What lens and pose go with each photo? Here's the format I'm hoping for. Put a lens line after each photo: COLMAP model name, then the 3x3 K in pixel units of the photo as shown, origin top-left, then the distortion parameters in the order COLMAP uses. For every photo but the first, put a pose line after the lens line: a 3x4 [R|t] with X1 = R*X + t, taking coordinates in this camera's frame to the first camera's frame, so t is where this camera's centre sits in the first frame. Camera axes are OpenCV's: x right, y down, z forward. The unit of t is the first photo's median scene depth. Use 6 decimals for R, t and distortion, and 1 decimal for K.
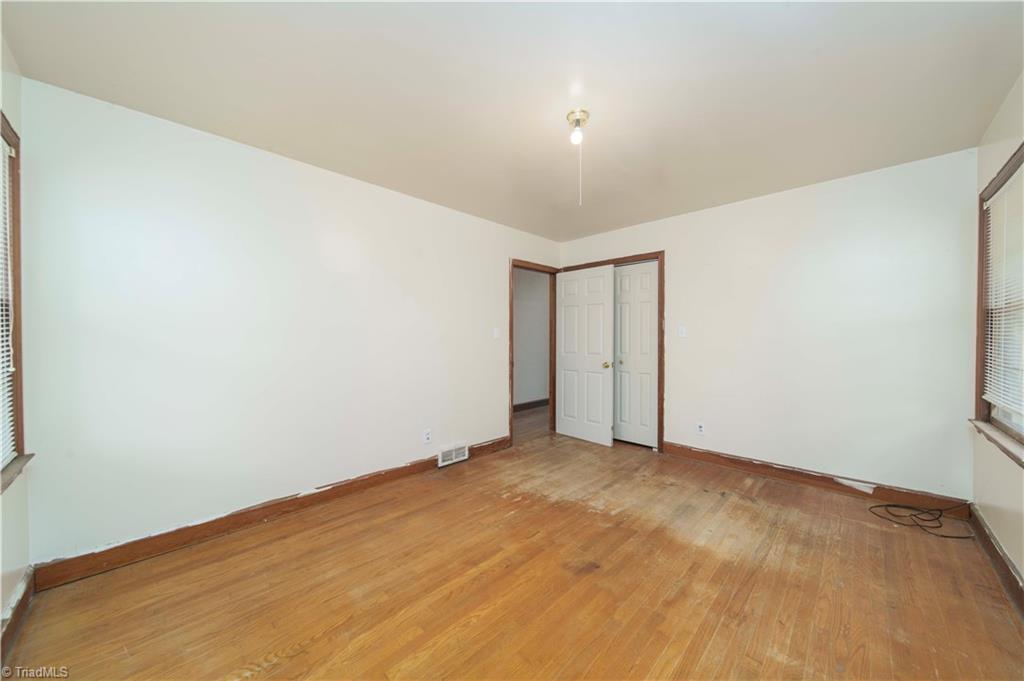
lens RADIAL K [[360.3, 0, 516.7], [0, 360.3, 338.9], [0, 0, 1]] dist [0.000848, -0.000016]
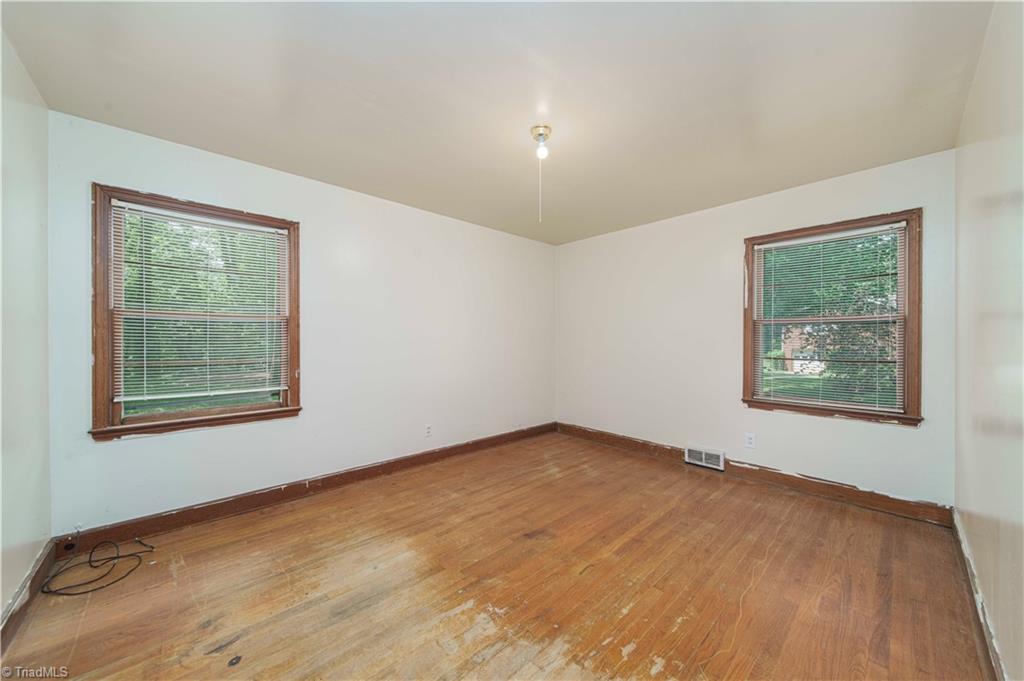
lens RADIAL K [[360.3, 0, 517.4], [0, 360.3, 339.7], [0, 0, 1]] dist [0.000848, -0.000016]
pose [[-0.998629, -0.001111, 0.052336, 0.175134], [-0.000719, 0.999972, 0.007493, -0.008034], [-0.052343, 0.007445, -0.998601, 1.977565]]
